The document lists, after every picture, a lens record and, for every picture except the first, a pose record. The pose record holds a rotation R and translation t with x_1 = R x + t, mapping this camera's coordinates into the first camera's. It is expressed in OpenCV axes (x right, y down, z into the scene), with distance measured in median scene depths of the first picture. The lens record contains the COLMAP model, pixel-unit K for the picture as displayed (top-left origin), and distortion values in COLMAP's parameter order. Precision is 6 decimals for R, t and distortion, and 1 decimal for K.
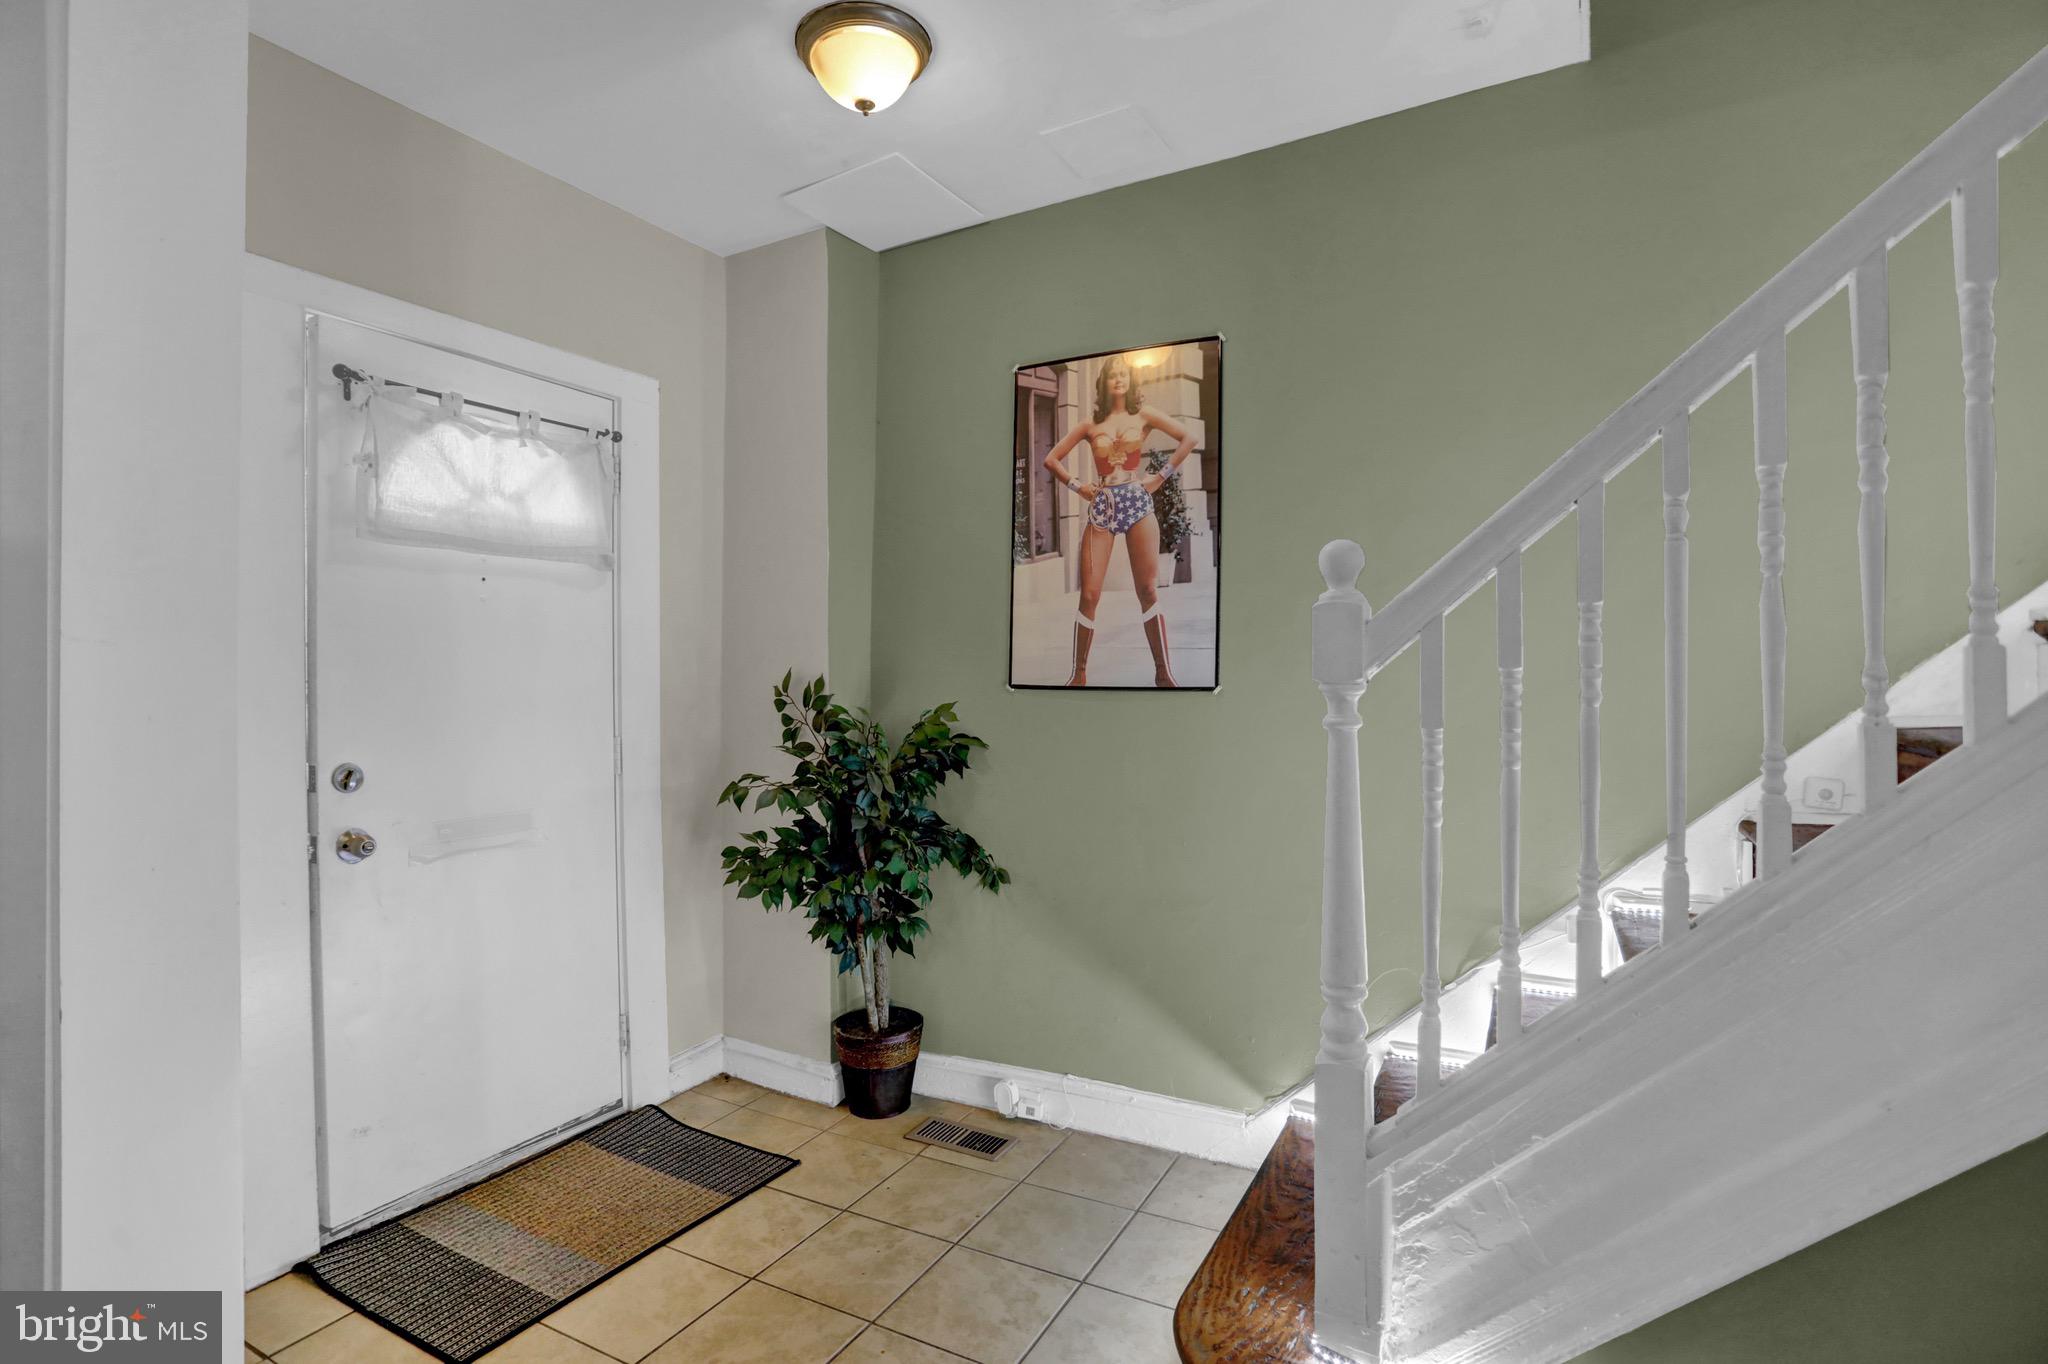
lens RADIAL K [[980.3, 0, 1050.3], [0, 980.3, 692.0], [0, 0, 1]] dist [-0.033260, 0.002350]
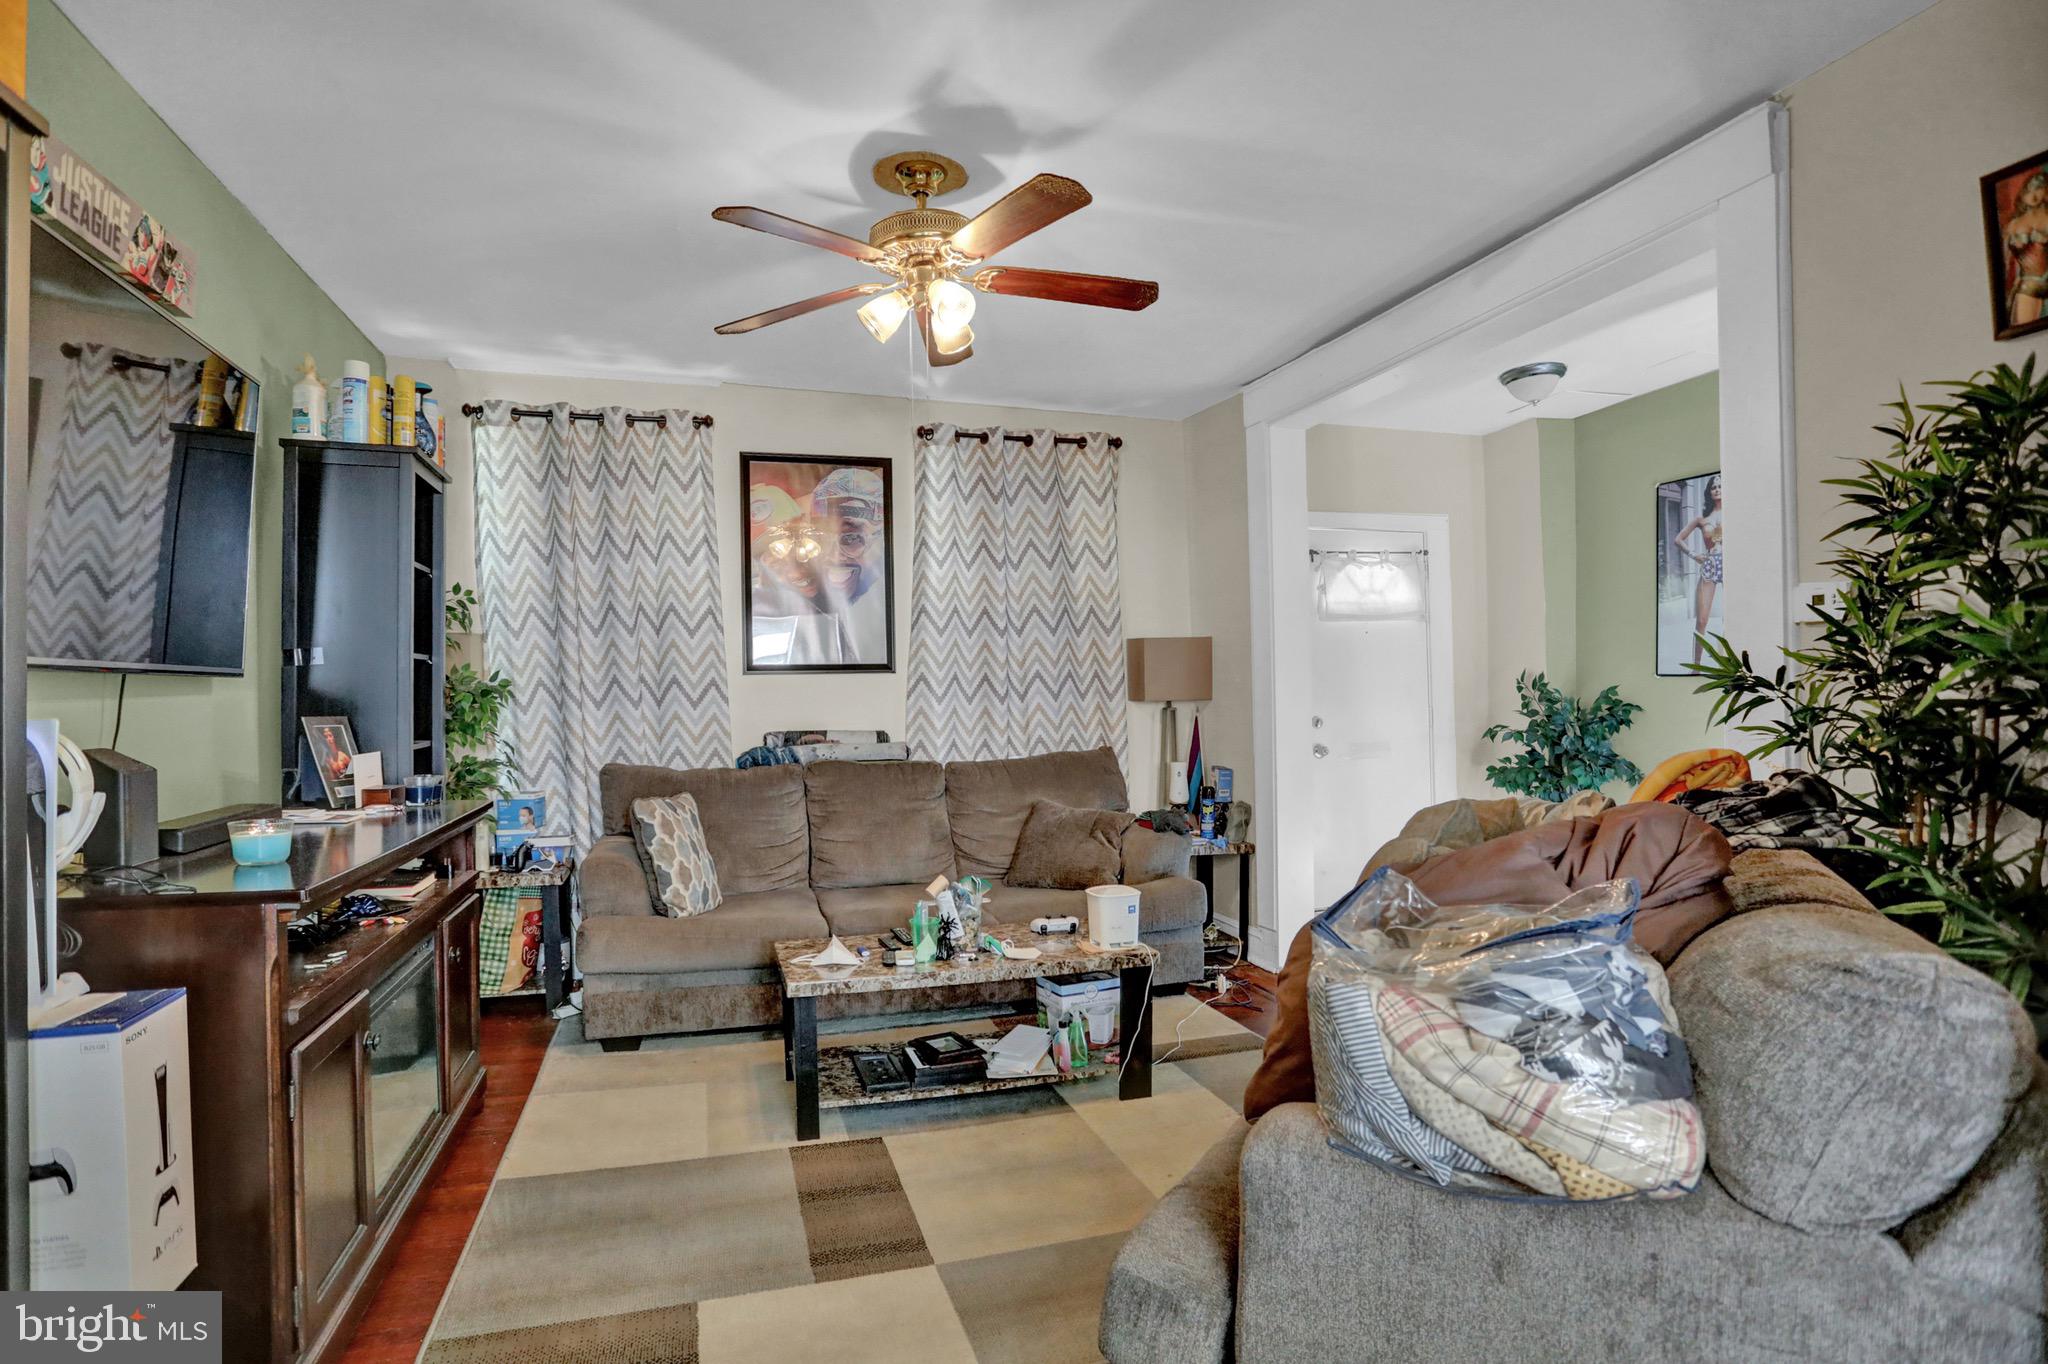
lens RADIAL K [[1039.4, 0, 1016.9], [0, 1039.4, 679.1], [0, 0, 1]] dist [-0.021544, -0.000202]
pose [[0.697905, -0.025112, -0.715750, 0.469233], [0.017948, 0.999684, -0.017574, 0.012975], [0.715965, -0.000581, 0.698136, -1.054434]]
